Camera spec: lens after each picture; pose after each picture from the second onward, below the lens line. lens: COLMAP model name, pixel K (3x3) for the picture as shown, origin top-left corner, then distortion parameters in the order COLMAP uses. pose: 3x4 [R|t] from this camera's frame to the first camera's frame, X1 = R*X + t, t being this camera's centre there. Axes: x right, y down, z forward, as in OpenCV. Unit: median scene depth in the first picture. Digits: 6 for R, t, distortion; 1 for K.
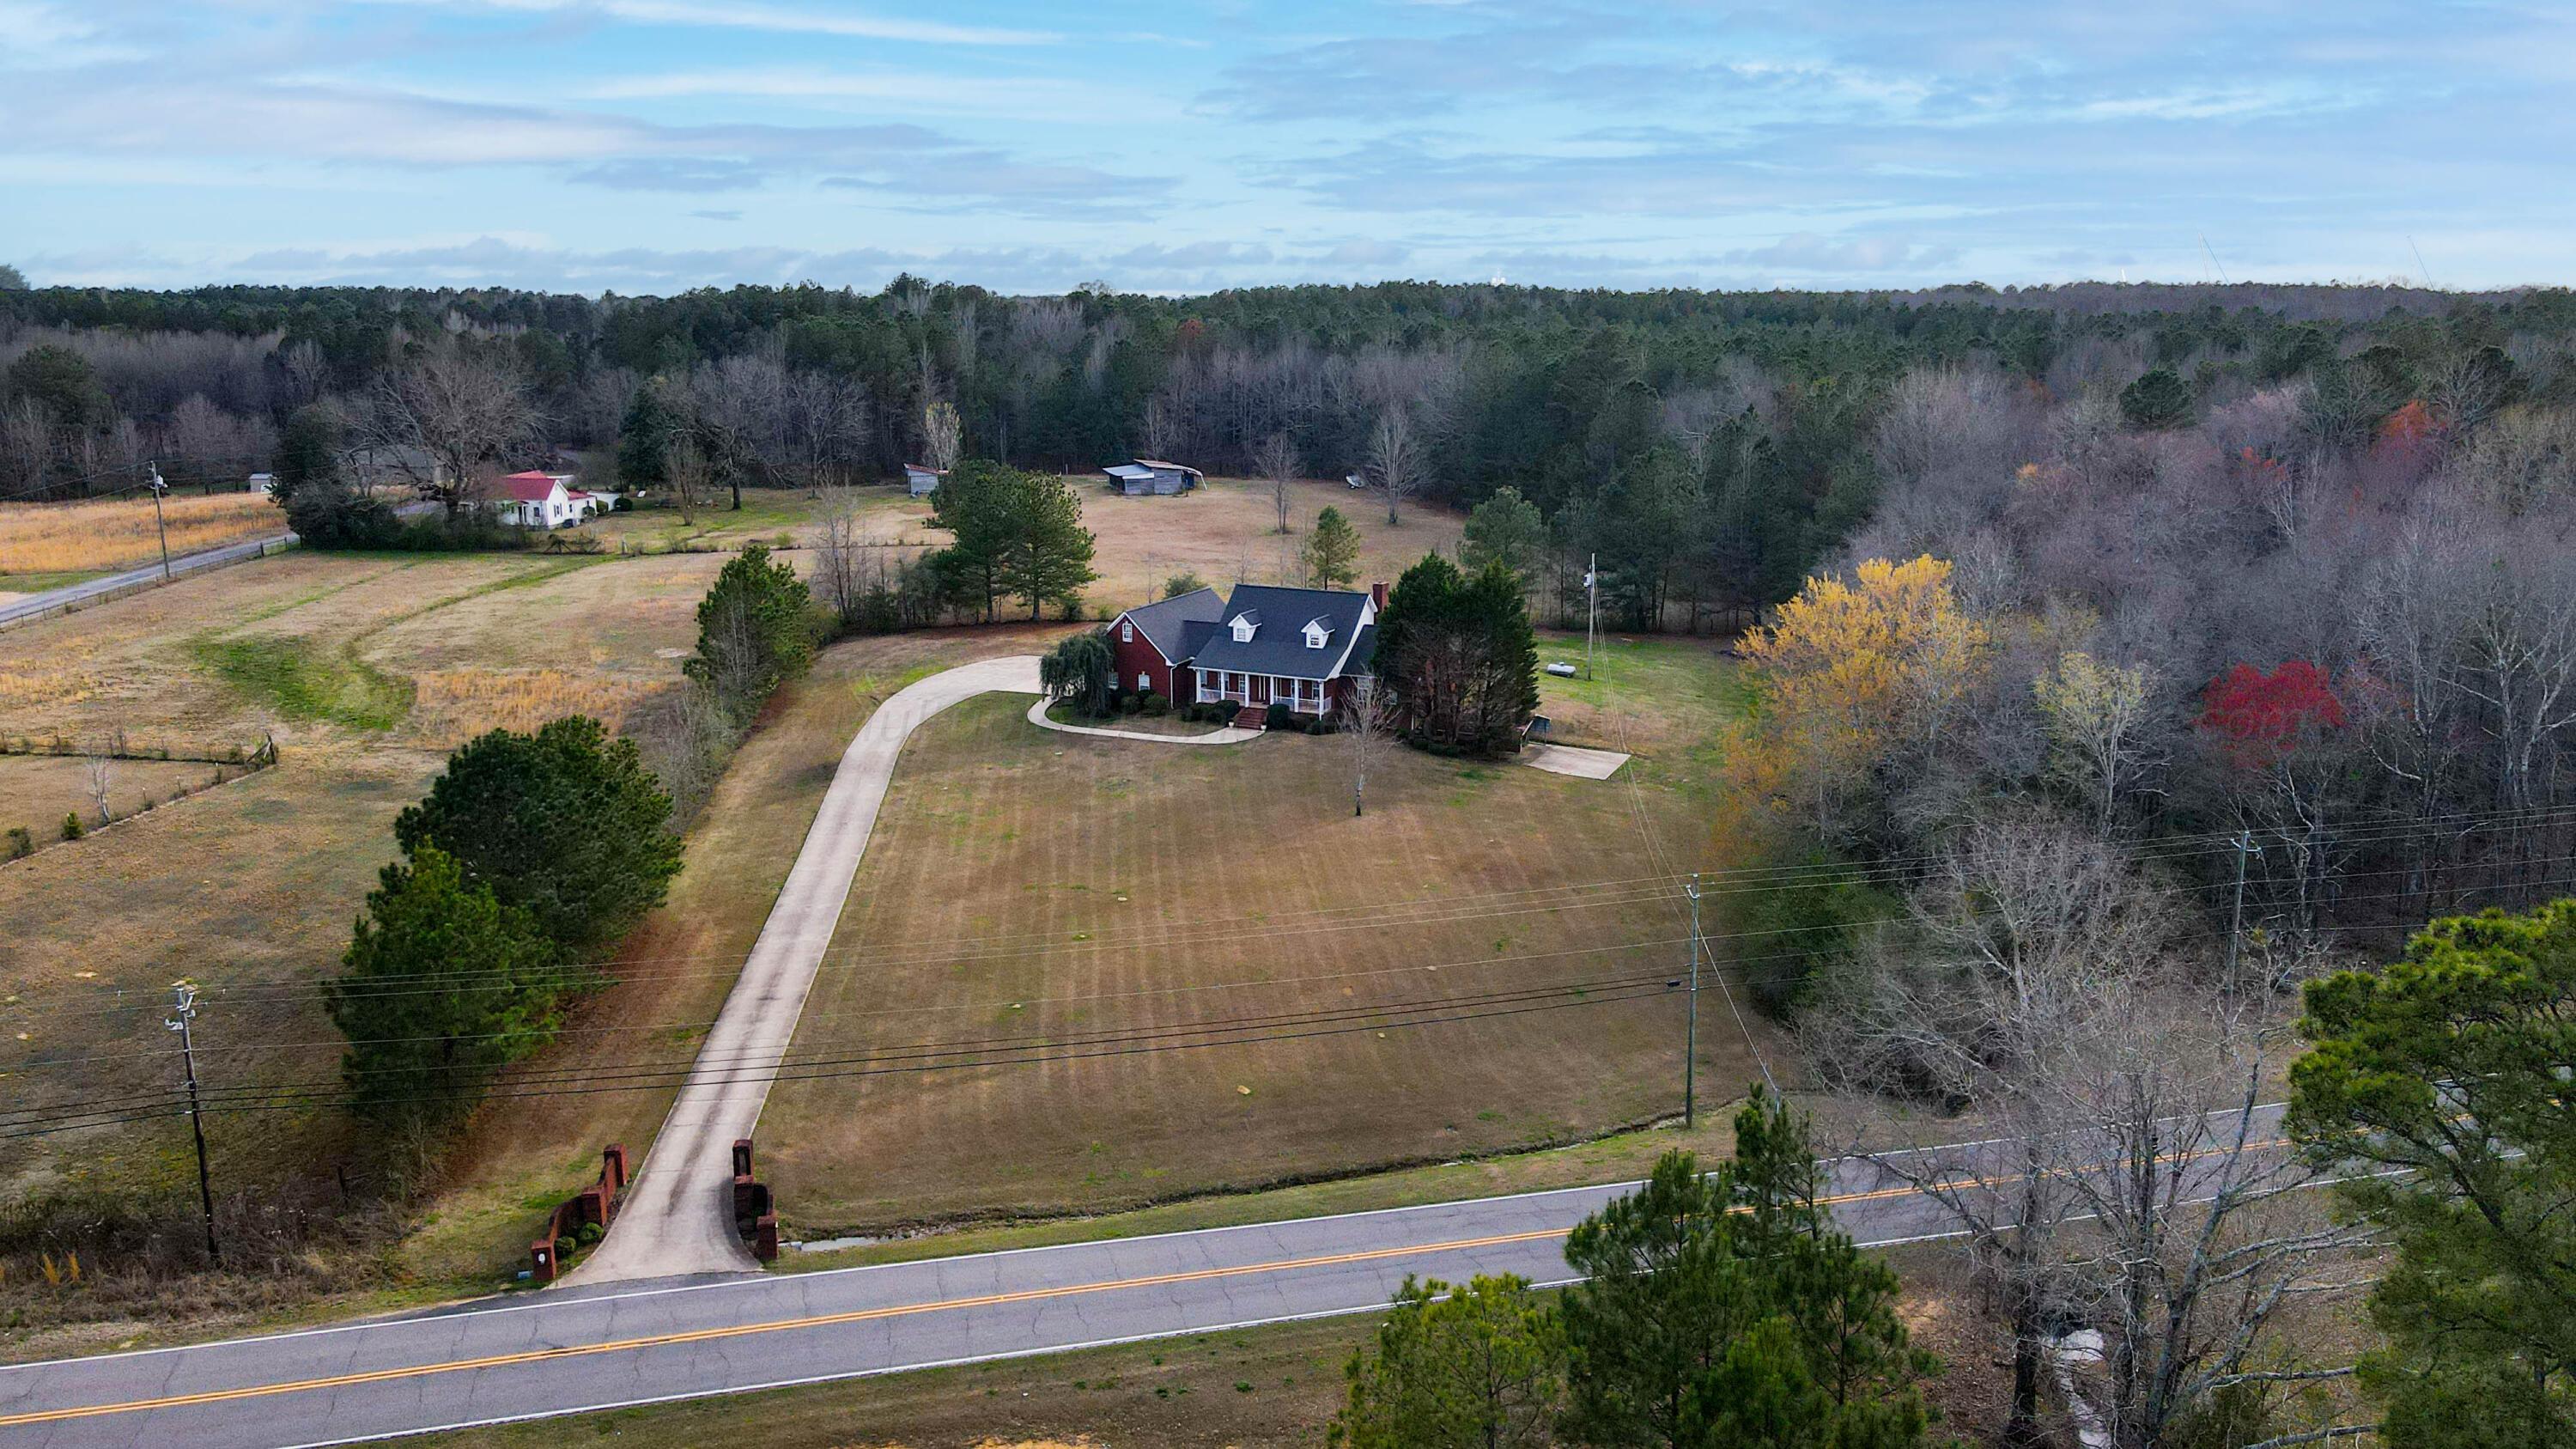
lens RADIAL K [[1907.9, 0, 1294.0], [0, 1907.9, 721.1], [0, 0, 1]] dist [0.017595, 0.007235]
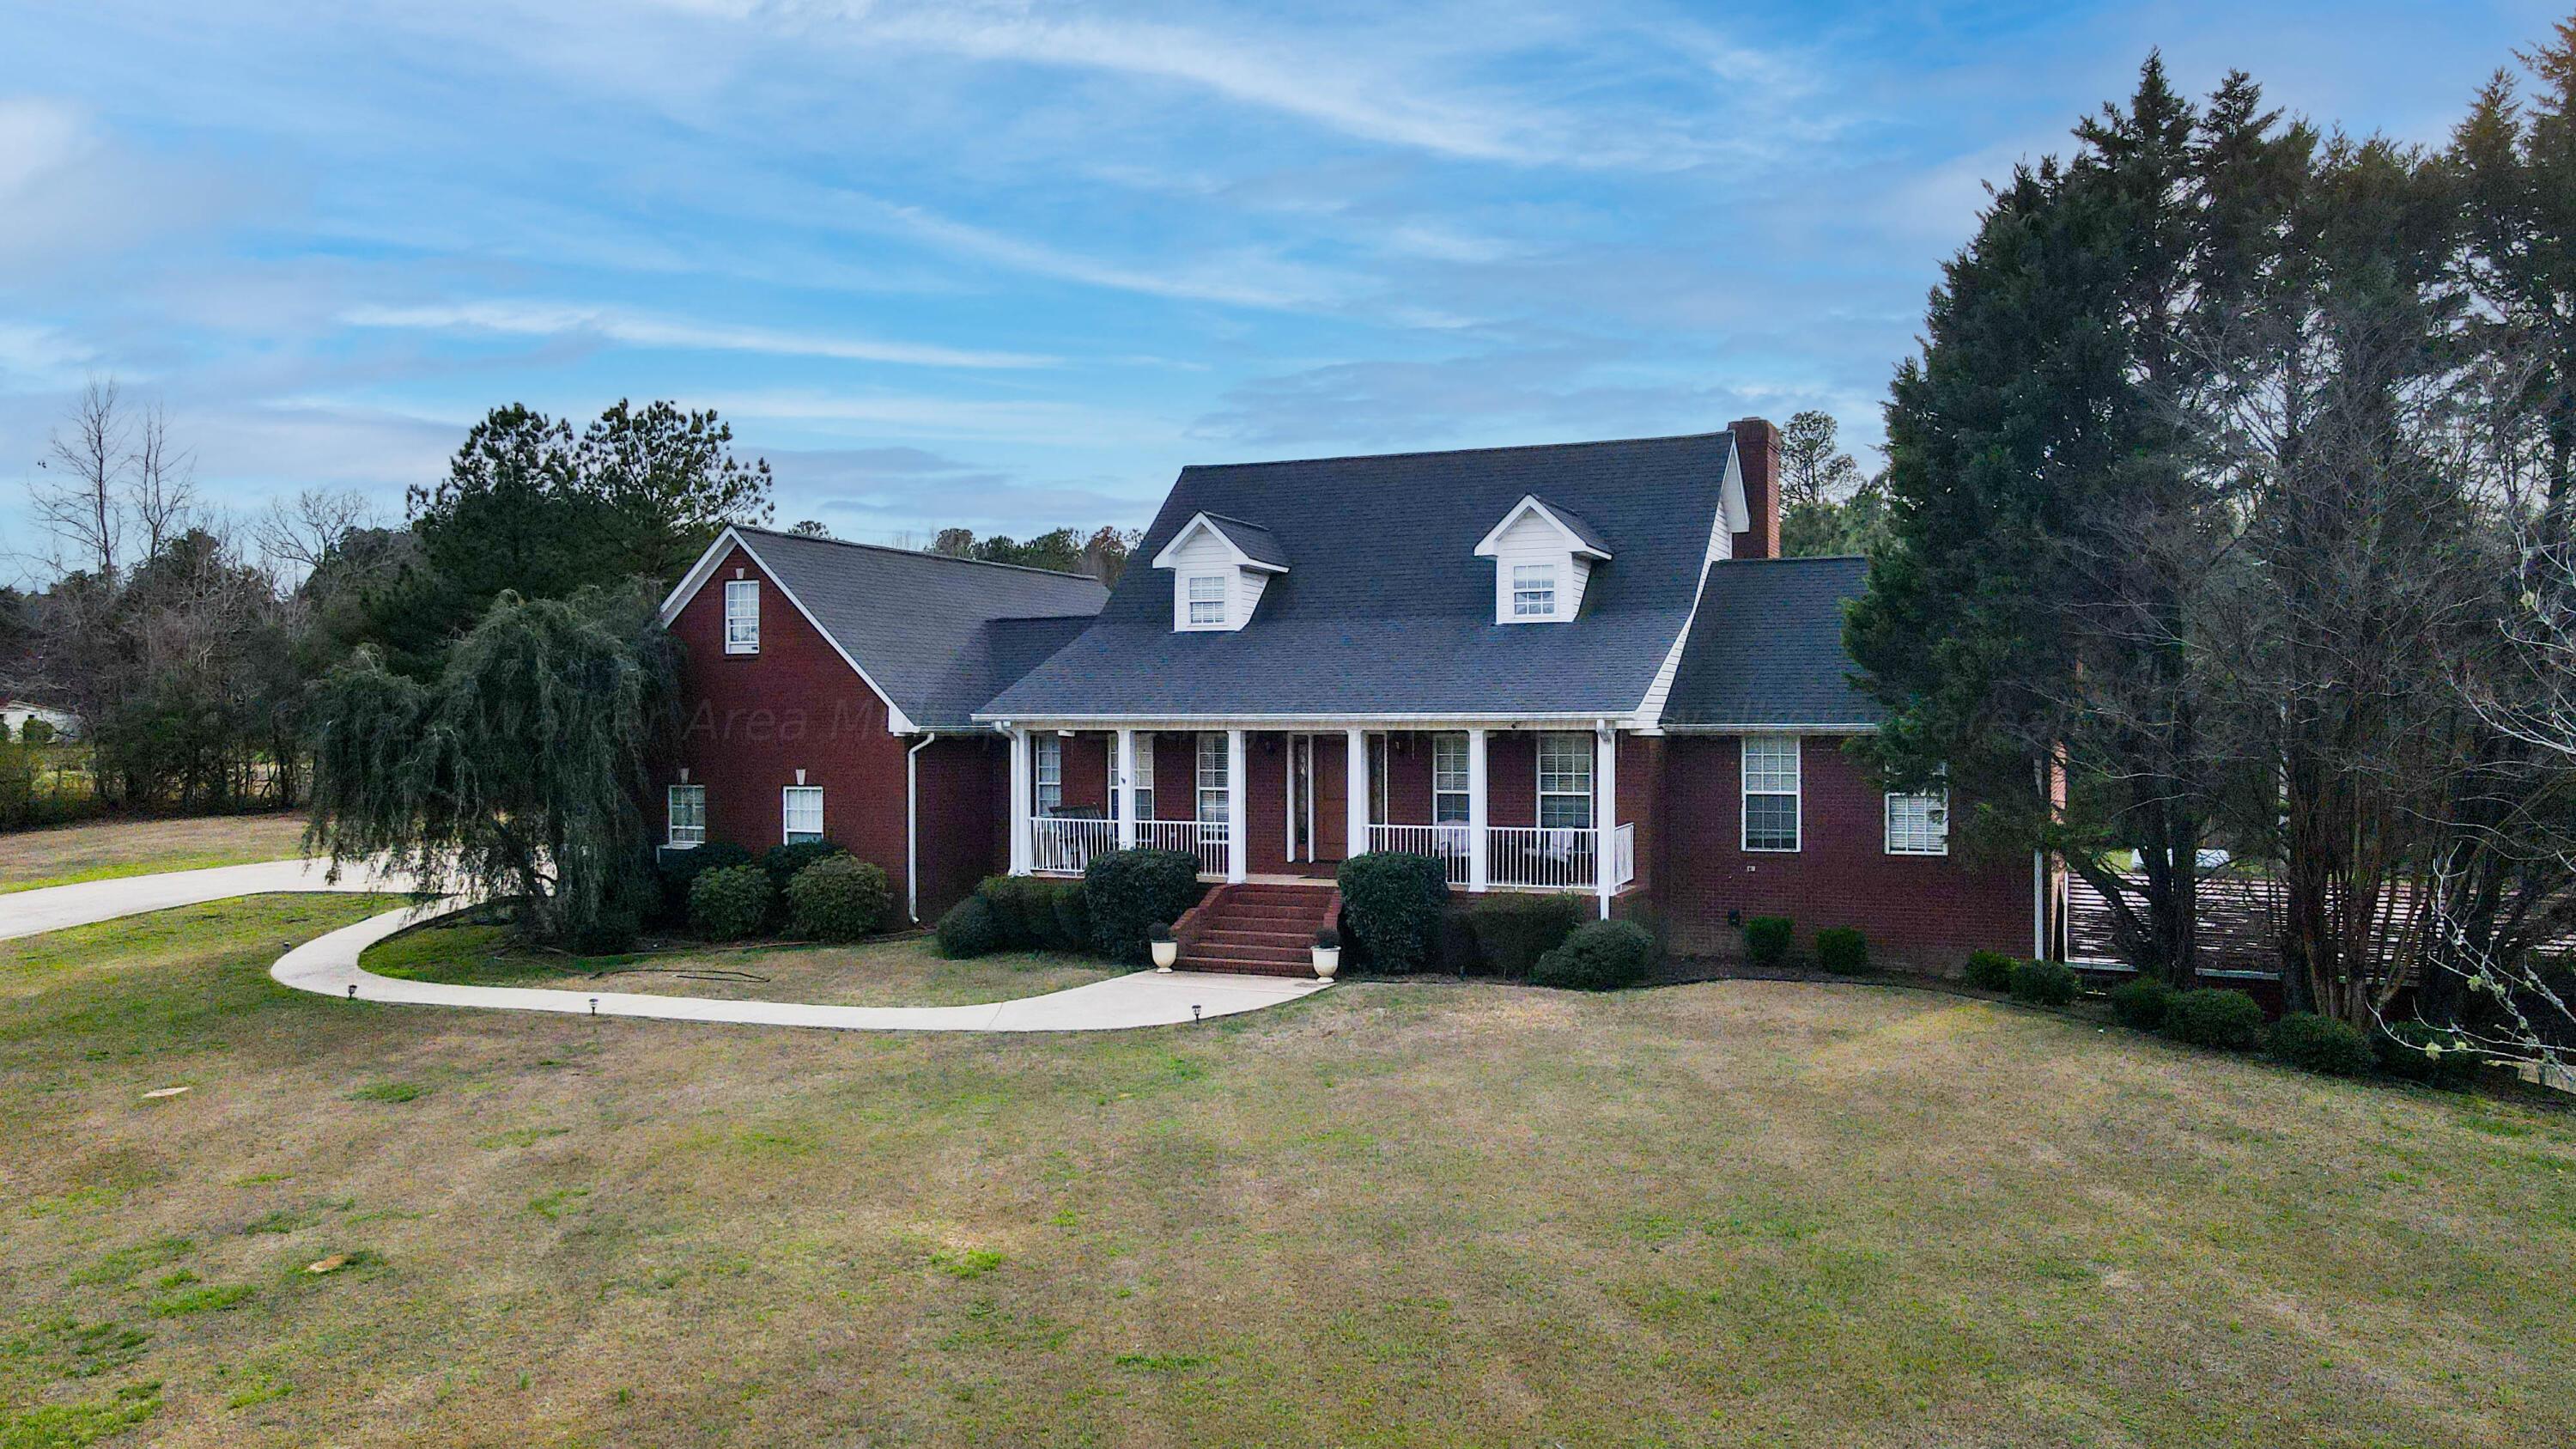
lens RADIAL K [[1907.9, 0, 1288.5], [0, 1907.9, 721.0], [0, 0, 1]] dist [0.017595, 0.007235]
pose [[0.999389, -0.002793, 0.034839, -0.026231], [0.010328, 0.975890, -0.218020, 0.022229], [-0.033390, 0.218247, 0.975322, 0.782478]]
